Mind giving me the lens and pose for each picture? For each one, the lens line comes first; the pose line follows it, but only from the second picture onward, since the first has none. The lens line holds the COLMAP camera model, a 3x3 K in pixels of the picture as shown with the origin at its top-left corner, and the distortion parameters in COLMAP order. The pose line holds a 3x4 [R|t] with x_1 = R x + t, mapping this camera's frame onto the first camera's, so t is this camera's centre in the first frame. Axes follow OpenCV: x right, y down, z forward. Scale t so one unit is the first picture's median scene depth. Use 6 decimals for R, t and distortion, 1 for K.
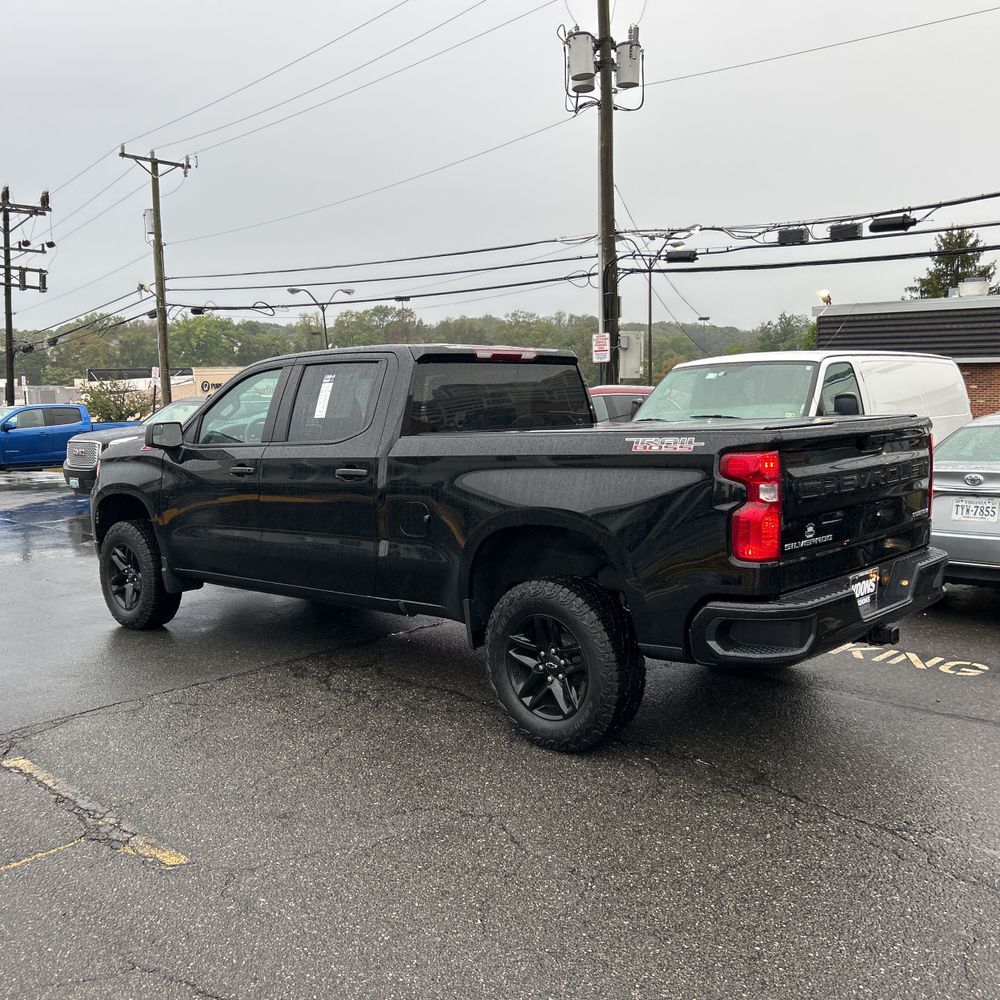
lens RADIAL K [[1001.1, 0, 489.0], [0, 1001.1, 502.9], [0, 0, 1]] dist [0.013508, 0.000000]
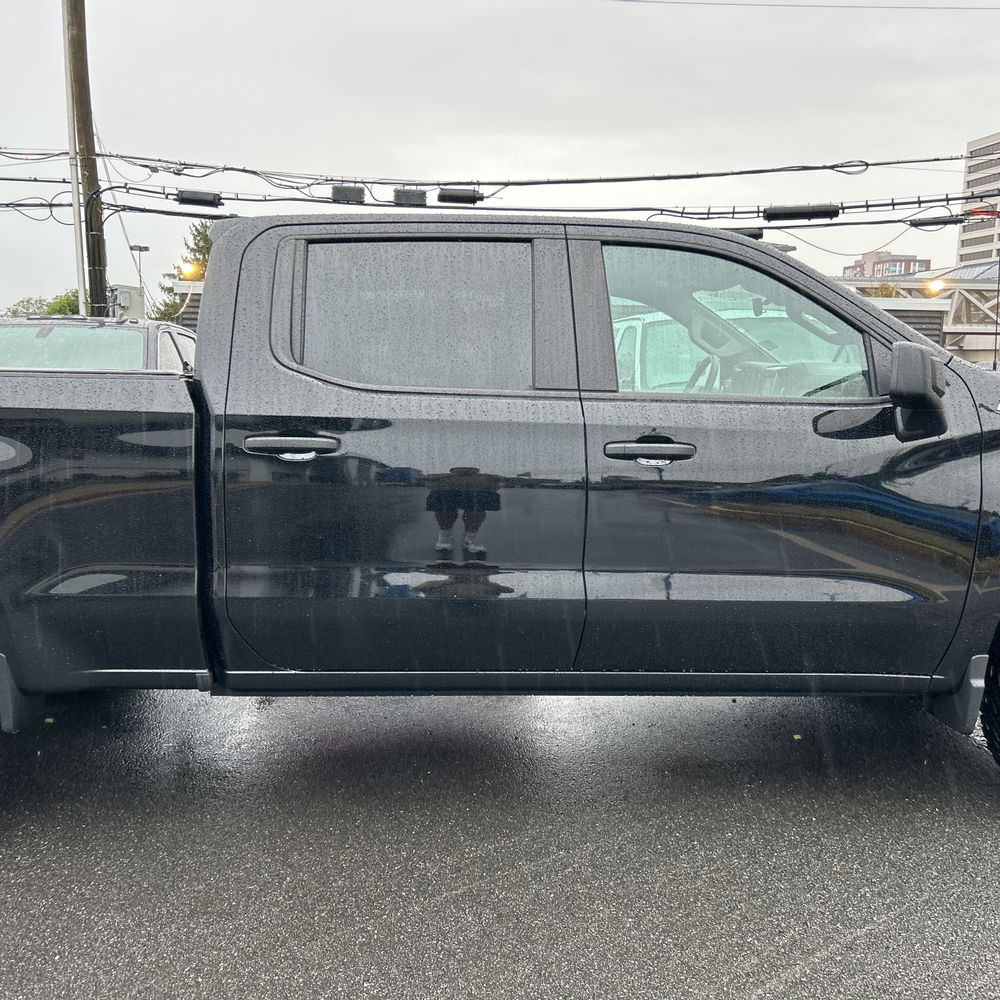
lens RADIAL K [[1001.1, 0, 490.1], [0, 1001.1, 508.6], [0, 0, 1]] dist [0.013508, 0.000000]
pose [[0.685383, -0.072062, 0.724608, -0.242245], [0.063708, 0.997210, 0.038913, -0.011514], [-0.725390, 0.019493, 0.688062, 0.261738]]
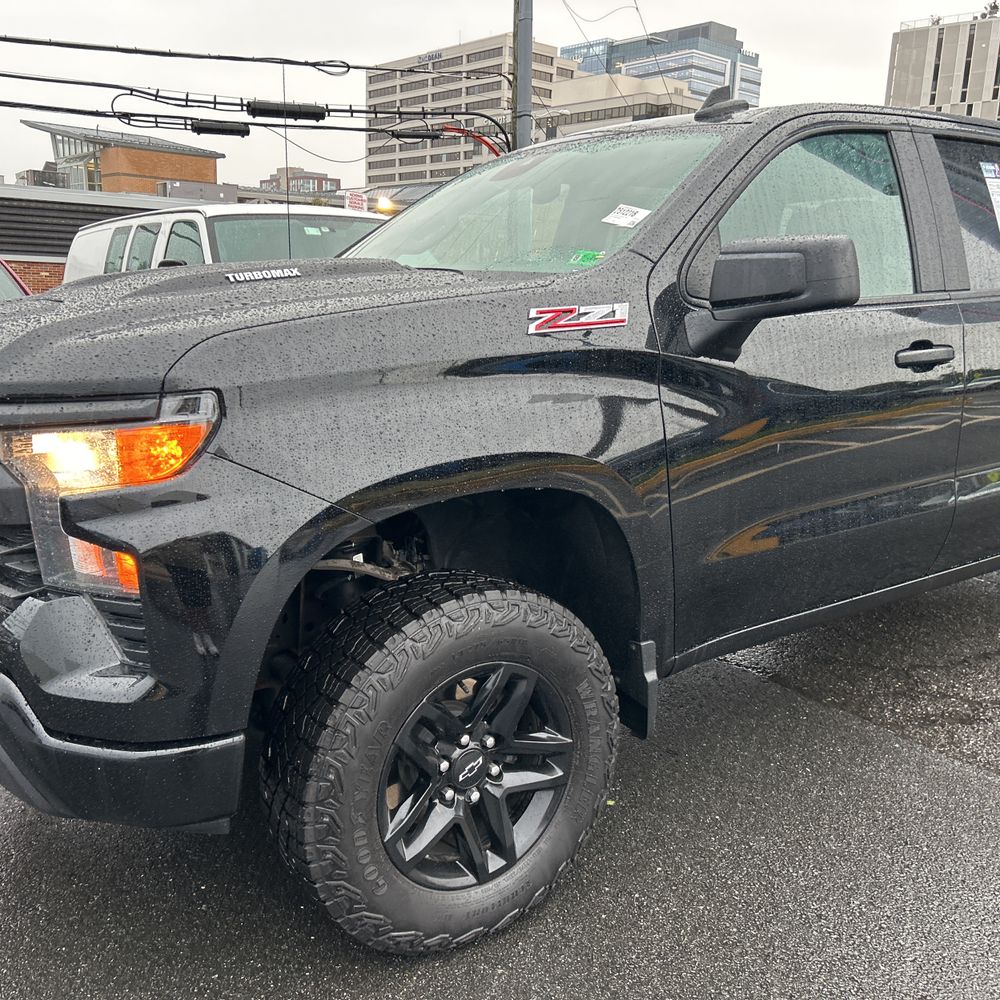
lens RADIAL K [[1001.1, 0, 500.6], [0, 1001.1, 510.3], [0, 0, 1]] dist [0.013508, 0.000000]
pose [[0.193927, -0.182009, 0.963984, -0.222003], [0.091324, 0.981721, 0.166986, -0.017294], [-0.976756, 0.055652, 0.207004, 0.331817]]
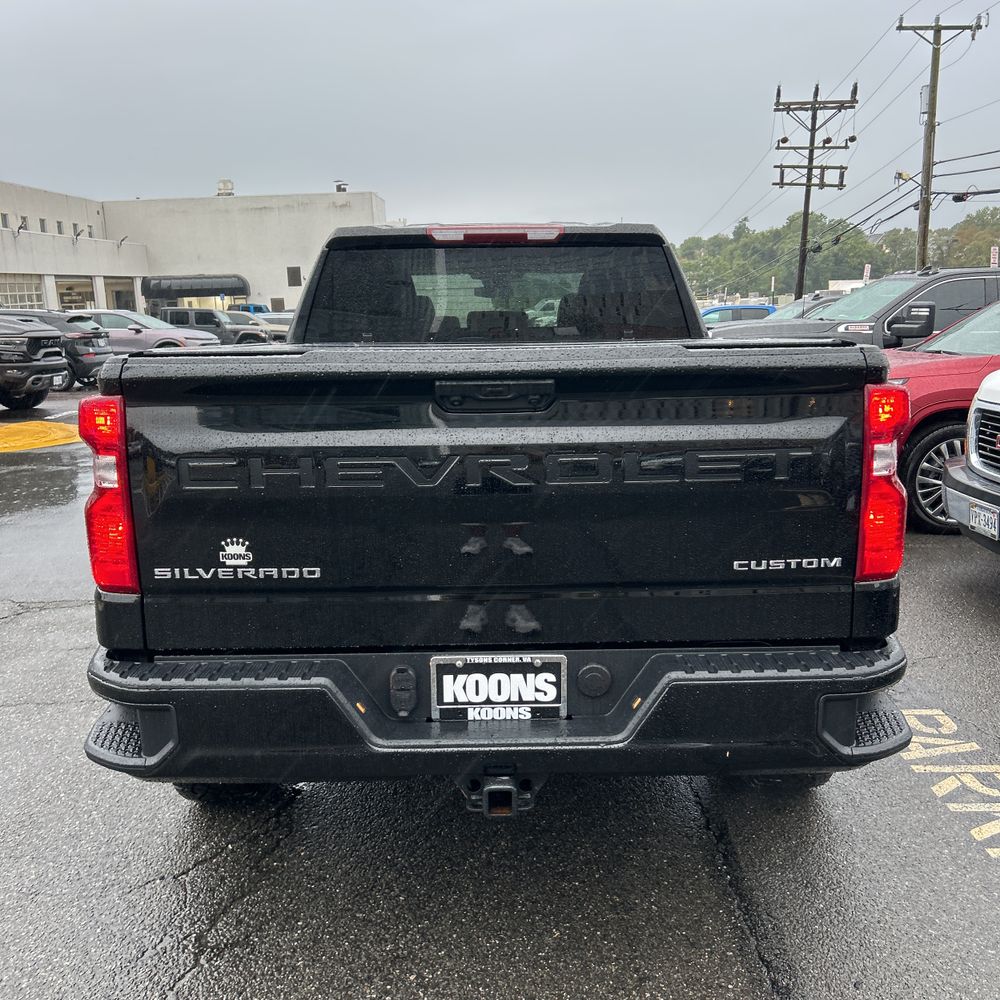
lens RADIAL K [[1001.1, 0, 507.1], [0, 1001.1, 500.2], [0, 0, 1]] dist [0.013508, 0.000000]
pose [[0.687985, 0.144156, -0.711263, 0.158060], [-0.076765, 0.989030, 0.126201, -0.015336], [0.721653, -0.032224, 0.691504, 0.147587]]
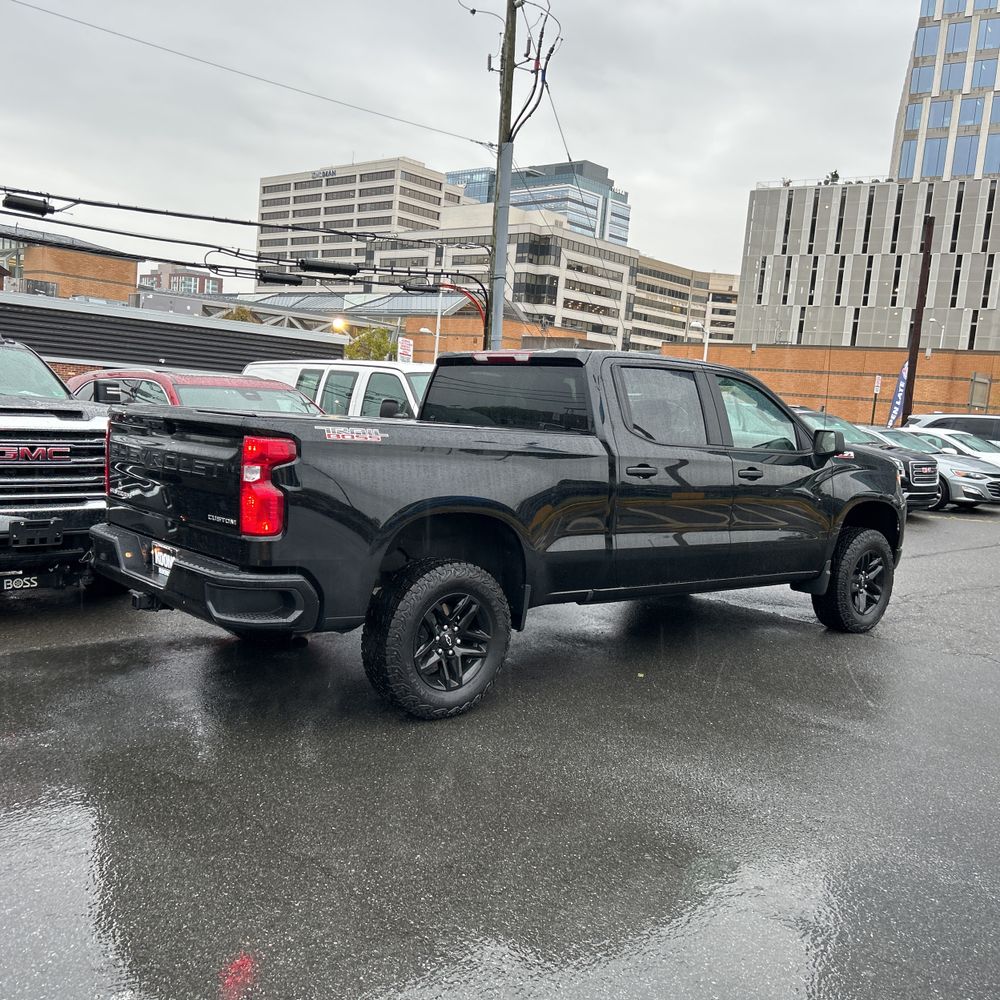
lens RADIAL K [[1001.1, 0, 495.1], [0, 1001.1, 511.9], [0, 0, 1]] dist [0.013508, 0.000000]
pose [[0.073761, -0.078717, 0.994164, -0.444872], [0.048667, 0.995976, 0.075250, -0.028660], [-0.996088, 0.042832, 0.077295, 0.400103]]
